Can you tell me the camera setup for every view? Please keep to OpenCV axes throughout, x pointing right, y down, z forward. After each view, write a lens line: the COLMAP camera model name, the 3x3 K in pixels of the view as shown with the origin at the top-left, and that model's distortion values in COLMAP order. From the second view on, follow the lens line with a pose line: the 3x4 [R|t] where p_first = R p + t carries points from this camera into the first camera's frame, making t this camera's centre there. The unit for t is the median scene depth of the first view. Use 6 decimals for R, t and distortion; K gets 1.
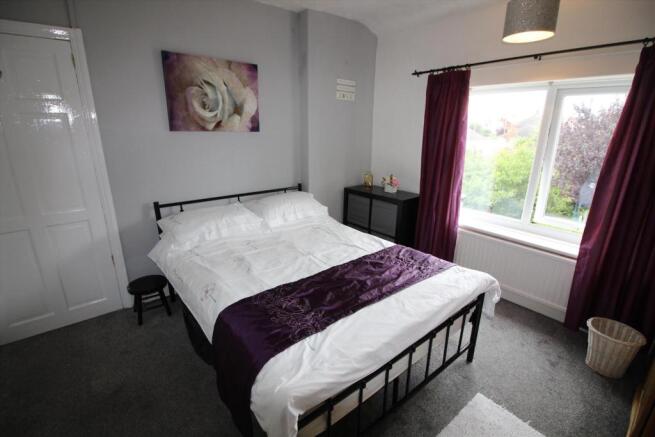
lens RADIAL K [[306.8, 0, 321.5], [0, 306.8, 218.3], [0, 0, 1]] dist [-0.015699, -0.003829]
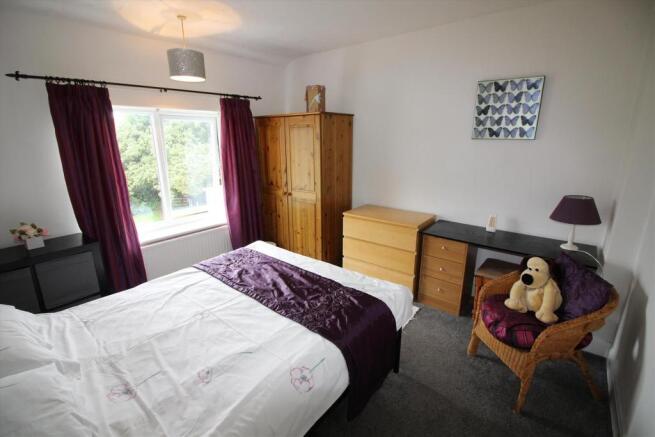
lens RADIAL K [[306.8, 0, 322.6], [0, 306.8, 217.7], [0, 0, 1]] dist [-0.015699, -0.003829]
pose [[-0.226490, -0.256318, 0.939683, -0.682635], [0.283454, 0.905652, 0.315356, -0.231587], [-0.931856, 0.337782, -0.132467, 0.645726]]
